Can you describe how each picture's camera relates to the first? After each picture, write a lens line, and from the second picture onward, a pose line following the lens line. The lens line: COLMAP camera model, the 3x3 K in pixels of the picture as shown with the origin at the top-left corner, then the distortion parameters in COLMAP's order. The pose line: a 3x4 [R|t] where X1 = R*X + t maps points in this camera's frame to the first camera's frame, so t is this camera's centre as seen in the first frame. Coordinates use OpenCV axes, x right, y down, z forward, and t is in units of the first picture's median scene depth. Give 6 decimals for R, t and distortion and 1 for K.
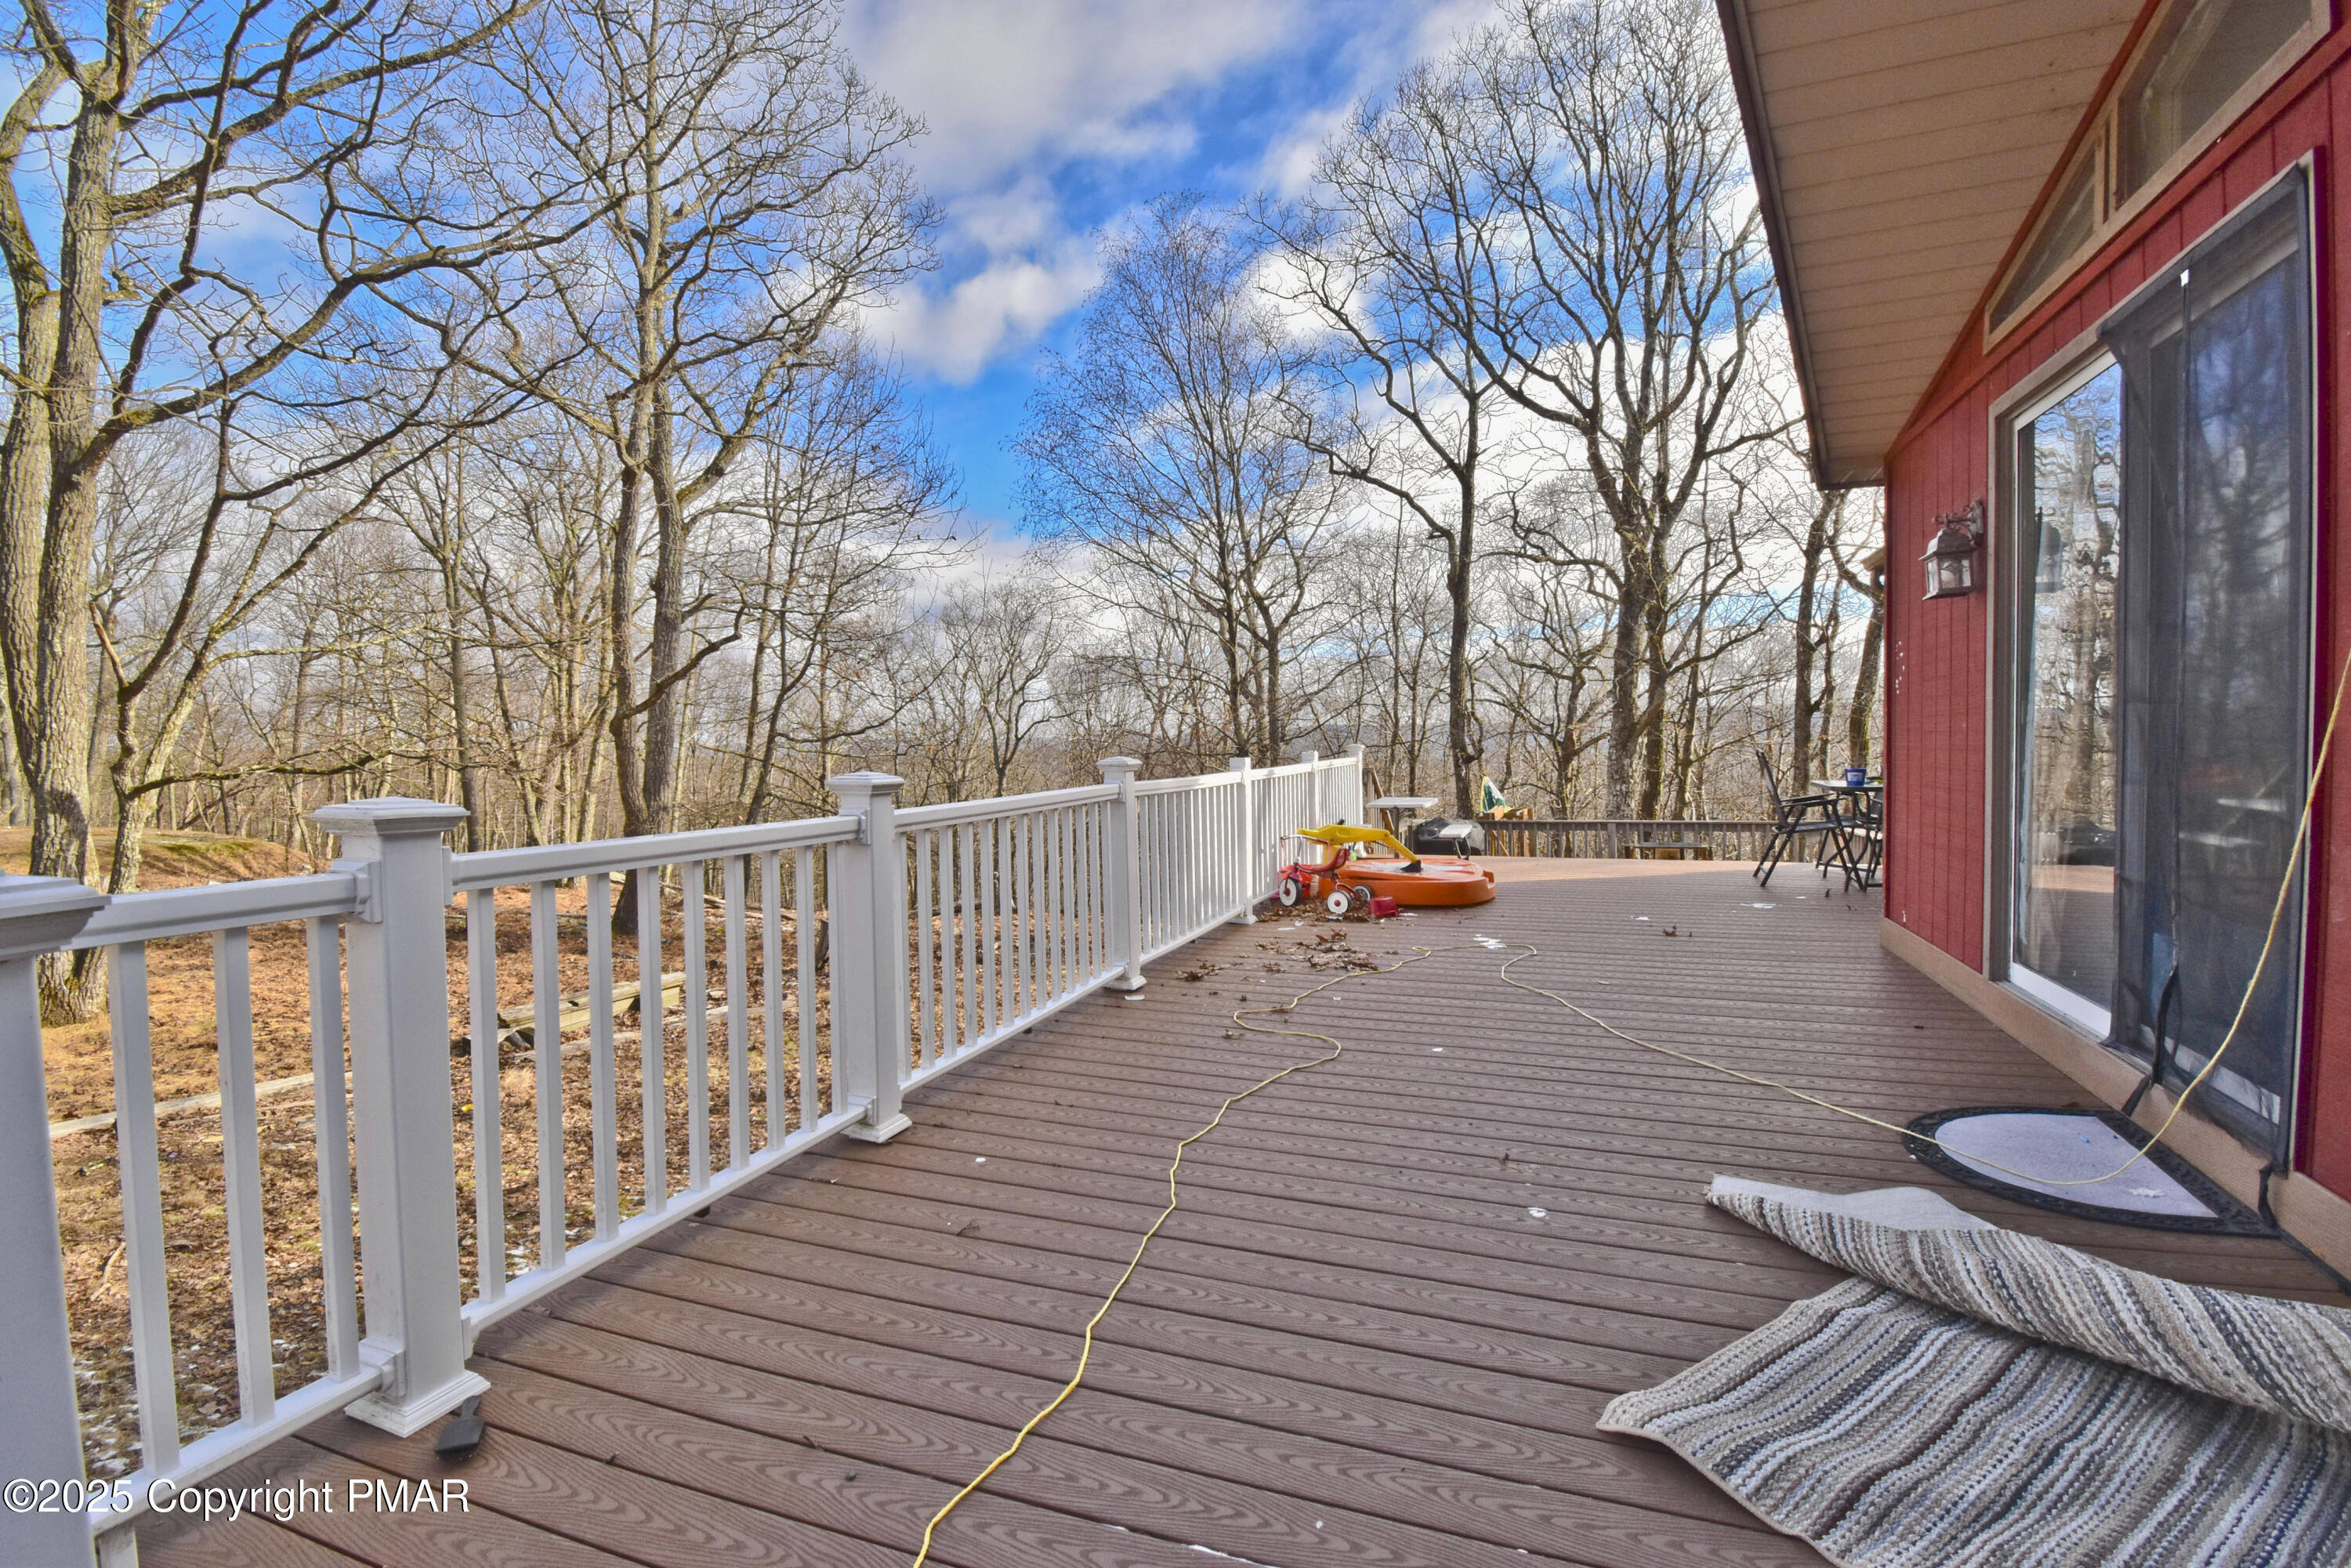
lens RADIAL K [[1043.4, 0, 1153.5], [0, 1043.4, 805.2], [0, 0, 1]] dist [0.000993, -0.015556]
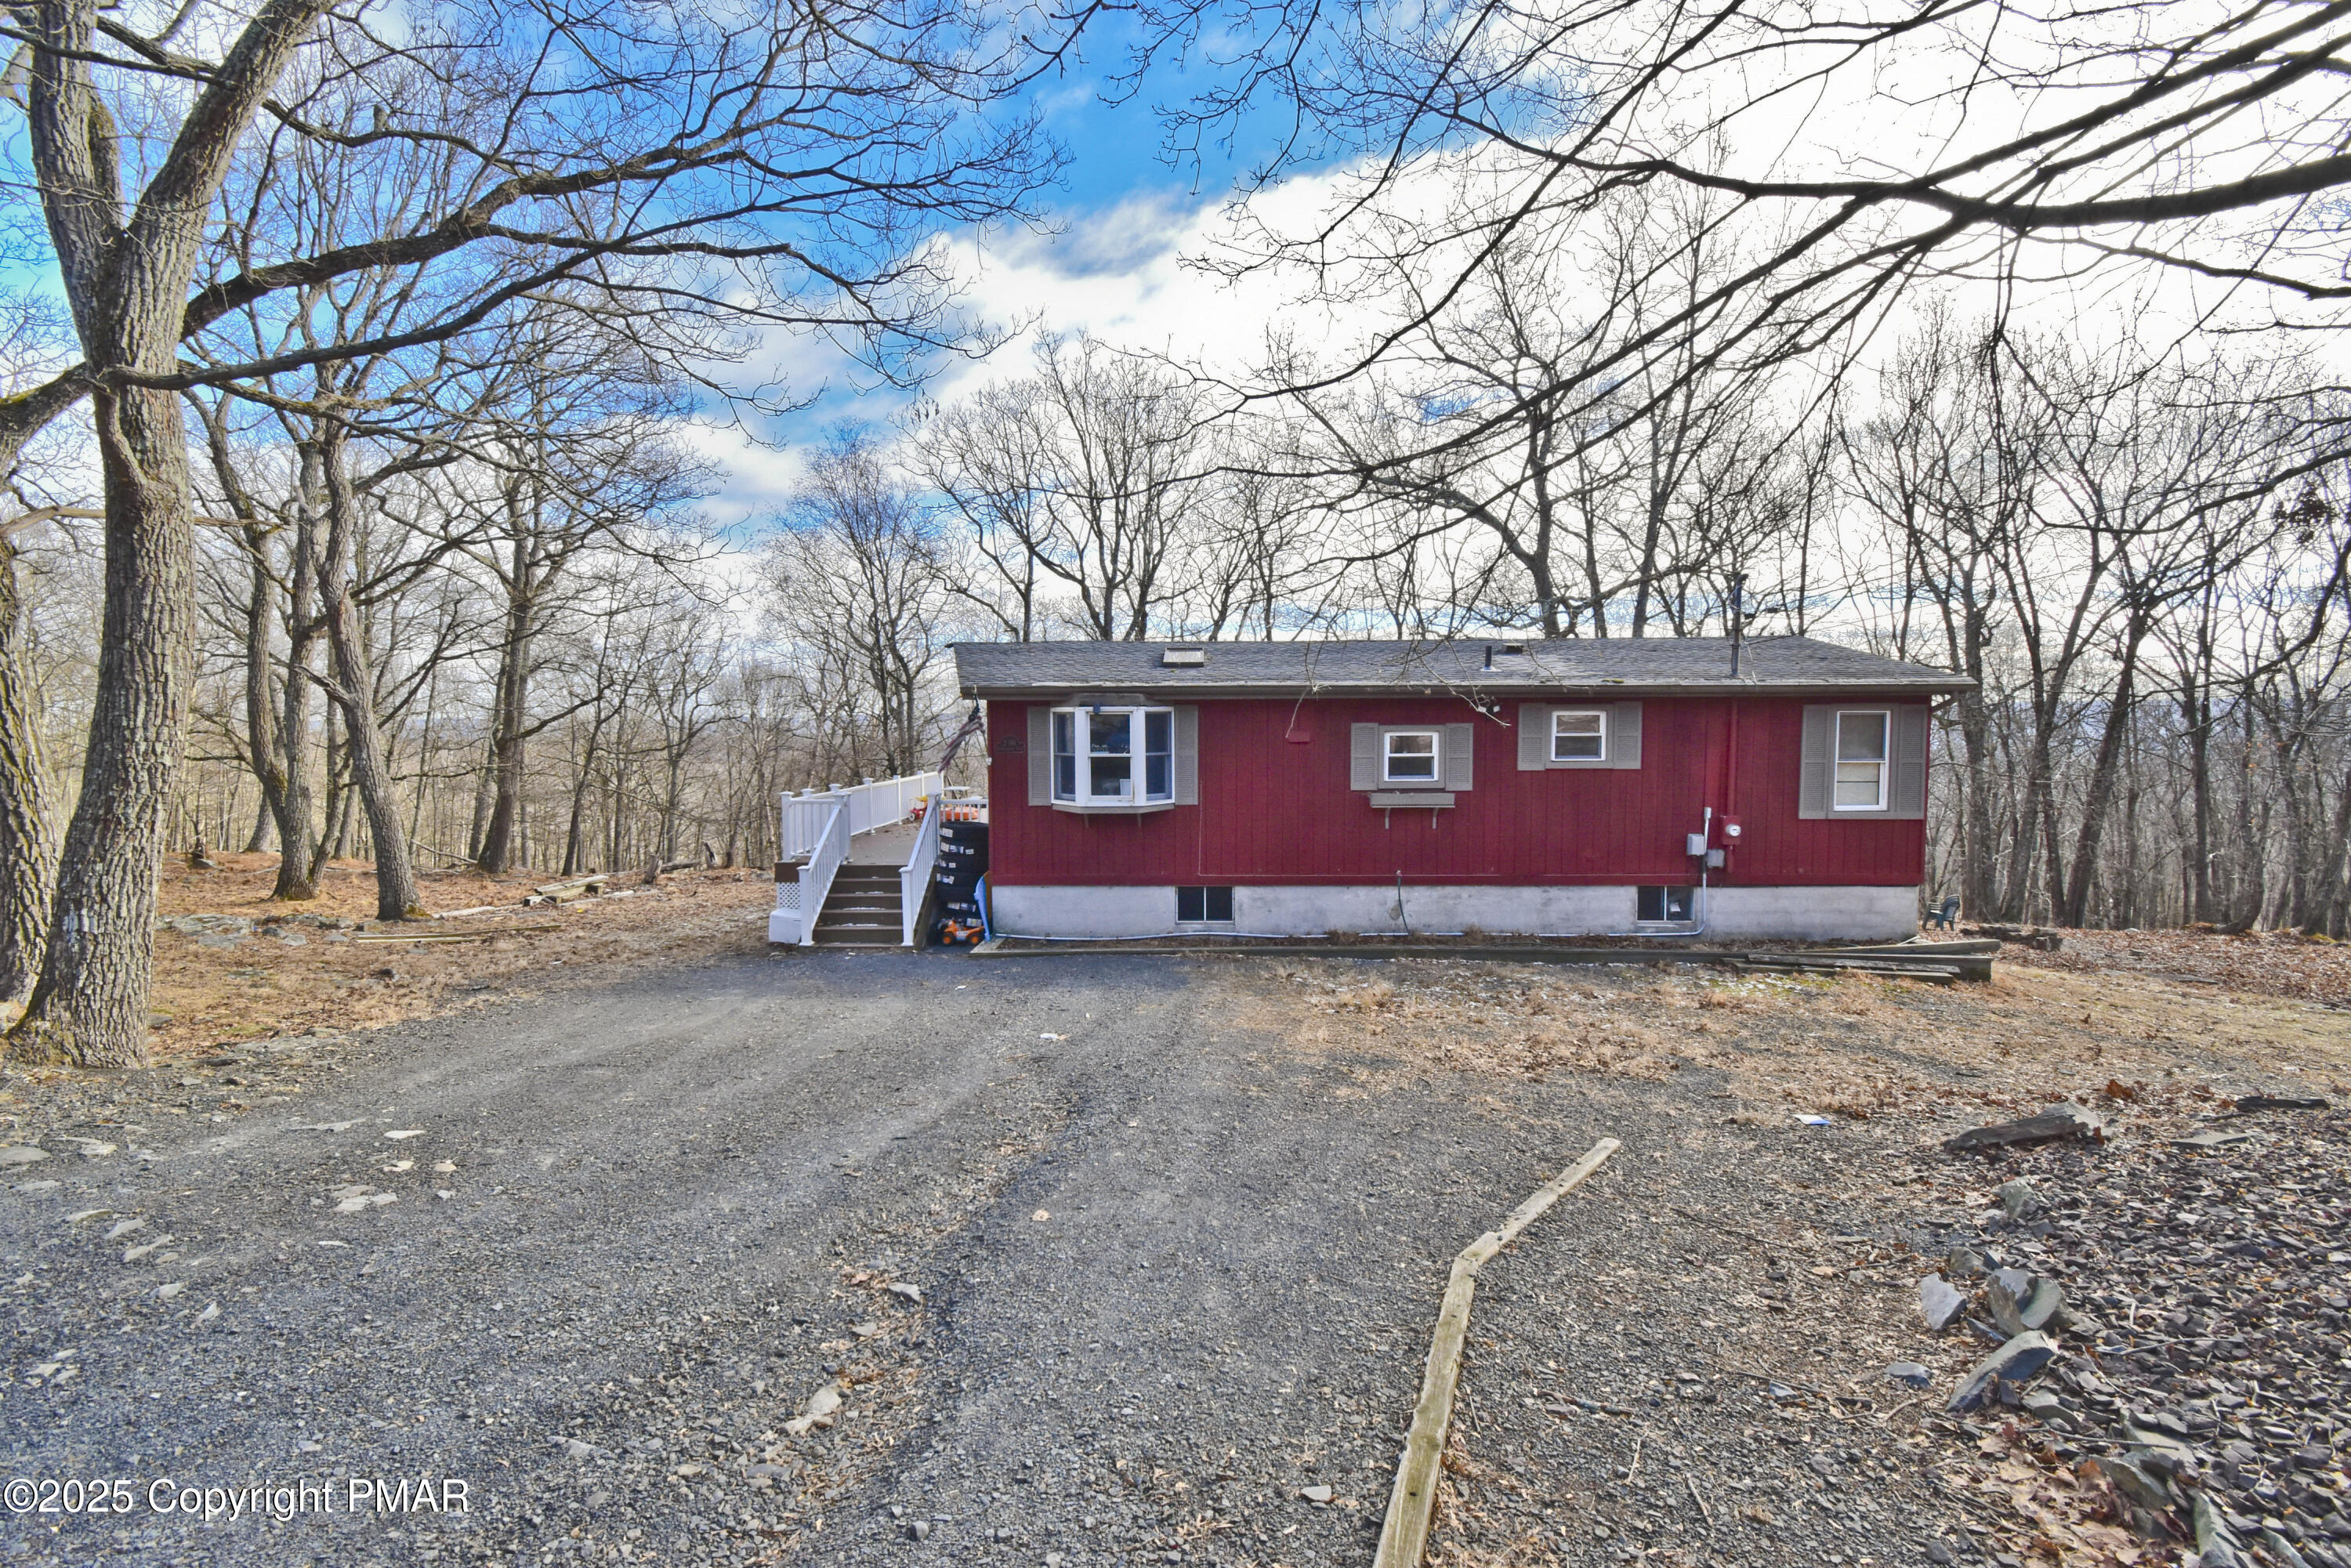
lens RADIAL K [[987.9, 0, 1170.1], [0, 987.9, 774.2], [0, 0, 1]] dist [0.002378, -0.000003]
pose [[0.932658, 0.000940, 0.360760, -0.061763], [0.005108, 0.999862, -0.015809, 0.000741], [-0.360725, 0.016587, 0.932525, -0.578343]]
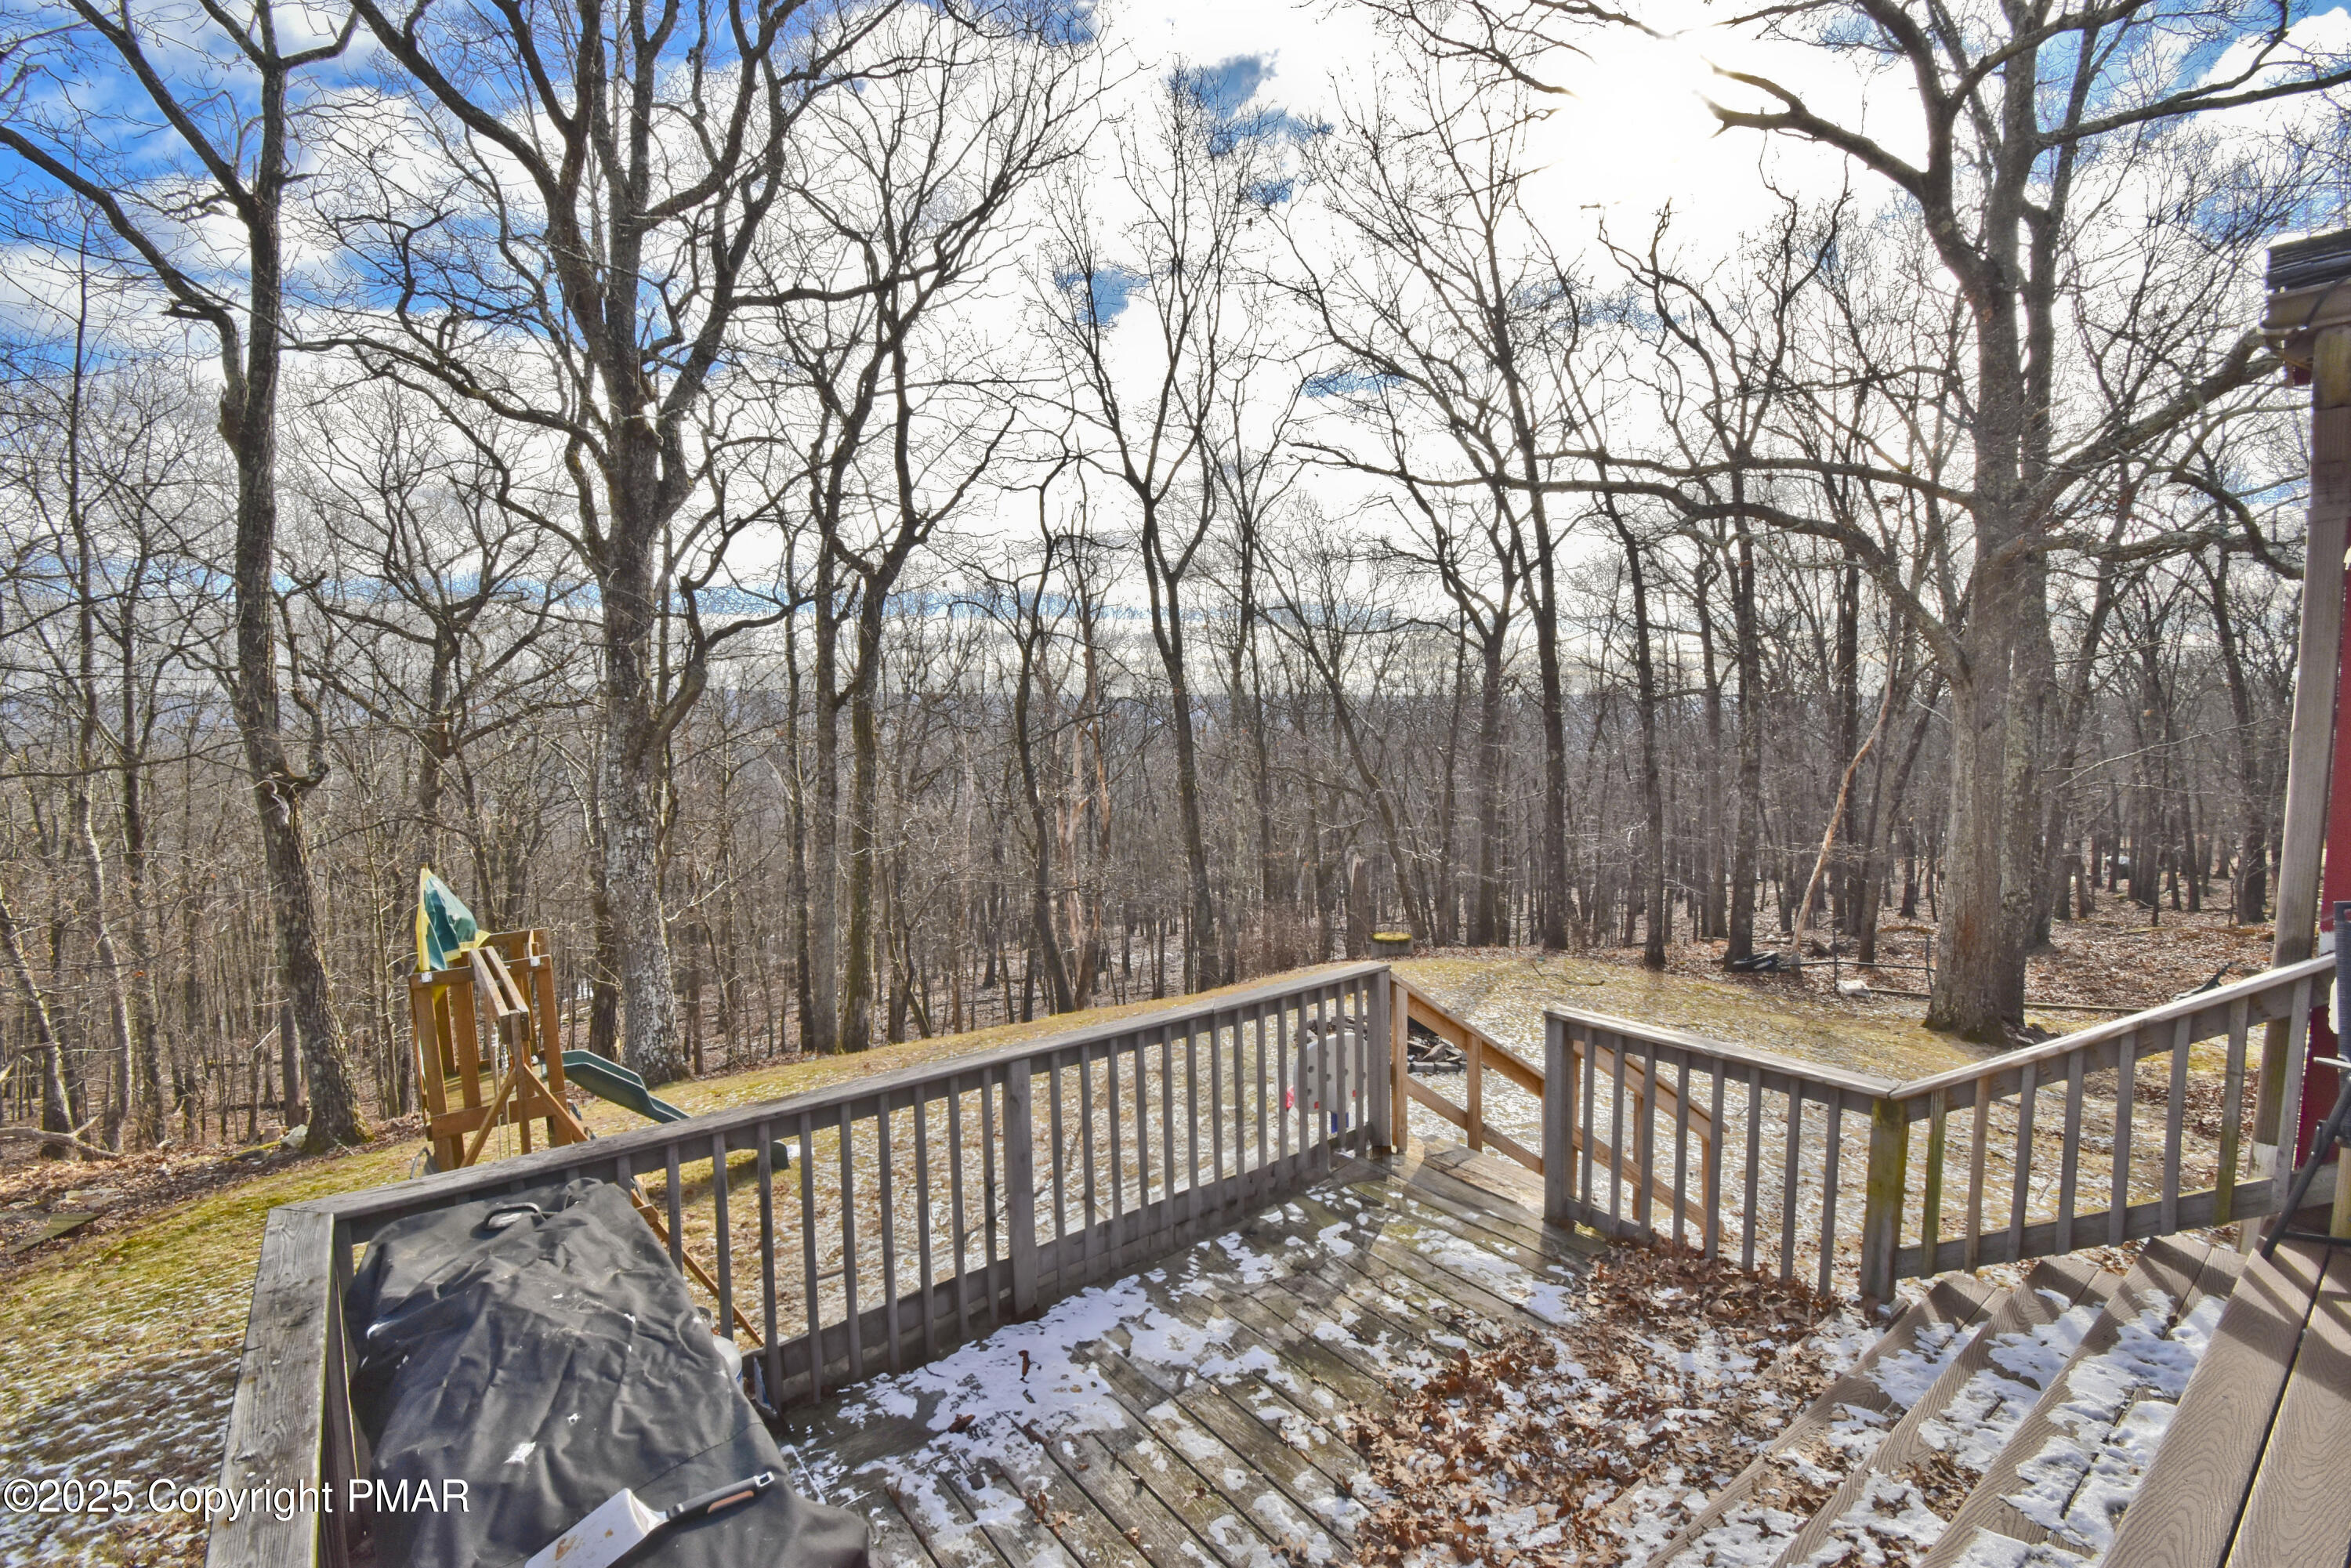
lens RADIAL K [[1043.4, 0, 1186.6], [0, 1043.4, 797.9], [0, 0, 1]] dist [0.000993, -0.015556]
pose [[0.499489, -0.047698, 0.865006, 0.087141], [0.040280, 0.998682, 0.031810, -0.036994], [-0.865383, 0.018954, 0.500752, 0.383754]]
